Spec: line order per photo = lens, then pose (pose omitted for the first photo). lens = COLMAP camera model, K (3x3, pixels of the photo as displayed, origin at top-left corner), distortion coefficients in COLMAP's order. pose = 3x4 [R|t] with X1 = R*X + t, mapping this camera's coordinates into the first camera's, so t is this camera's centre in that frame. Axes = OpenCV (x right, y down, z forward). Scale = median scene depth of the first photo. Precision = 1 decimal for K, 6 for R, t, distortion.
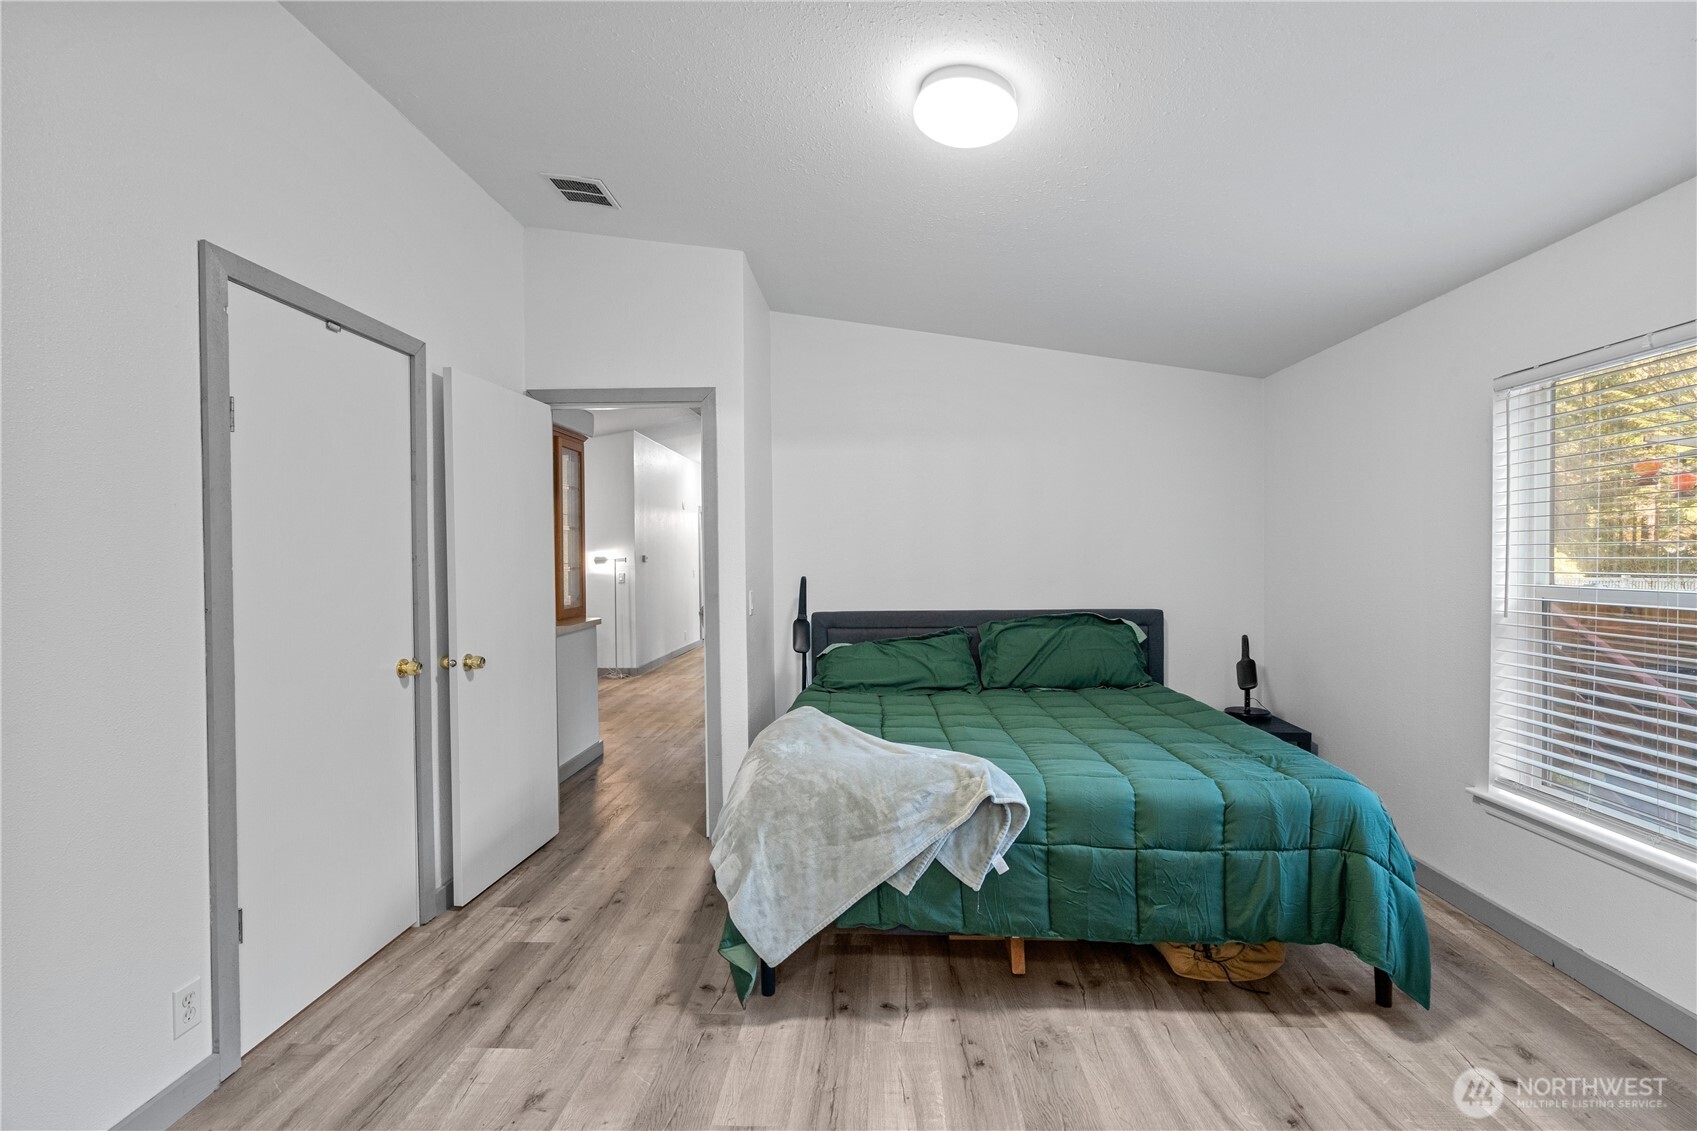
lens RADIAL K [[759.2, 0, 848.8], [0, 759.2, 566.7], [0, 0, 1]] dist [-0.008734, 0.003426]
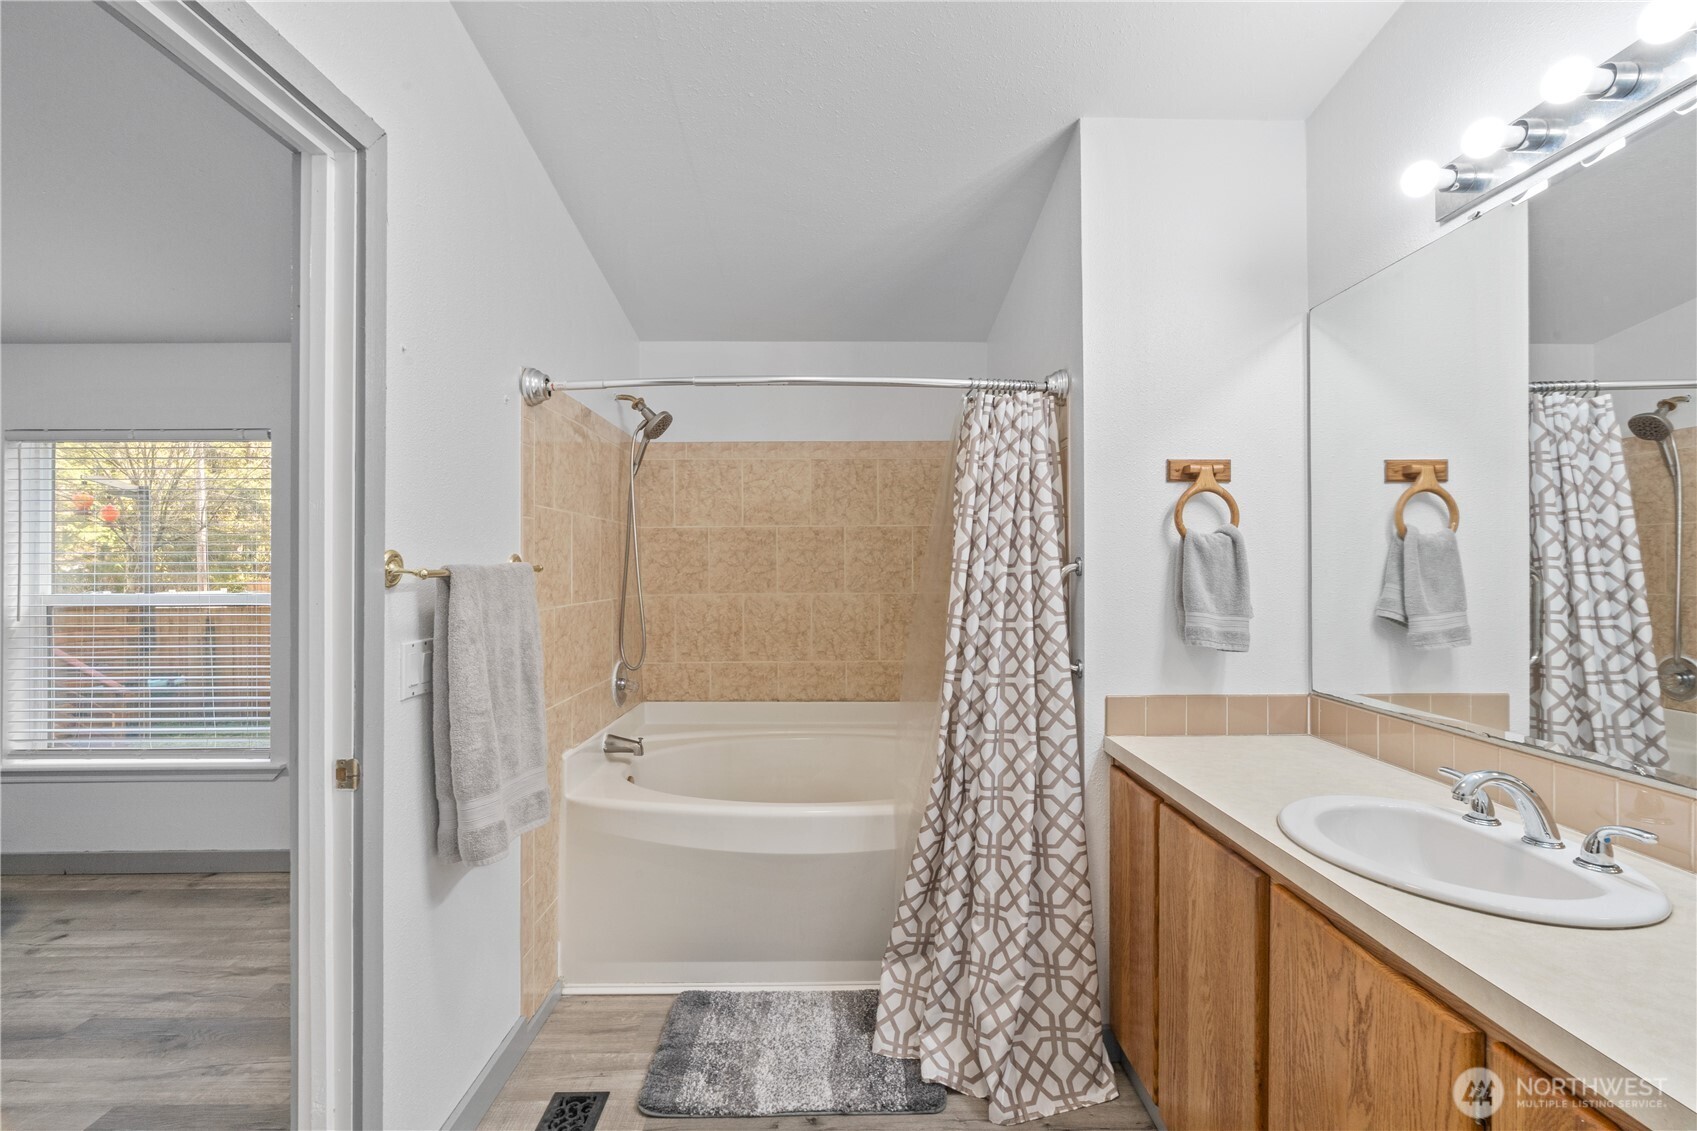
lens RADIAL K [[759.2, 0, 848.4], [0, 759.2, 568.7], [0, 0, 1]] dist [-0.008734, 0.003426]
pose [[-0.067663, 0.005781, 0.997691, -0.493013], [0.017428, 0.999837, -0.004611, 0.010351], [-0.997556, 0.017076, -0.067753, -0.305849]]
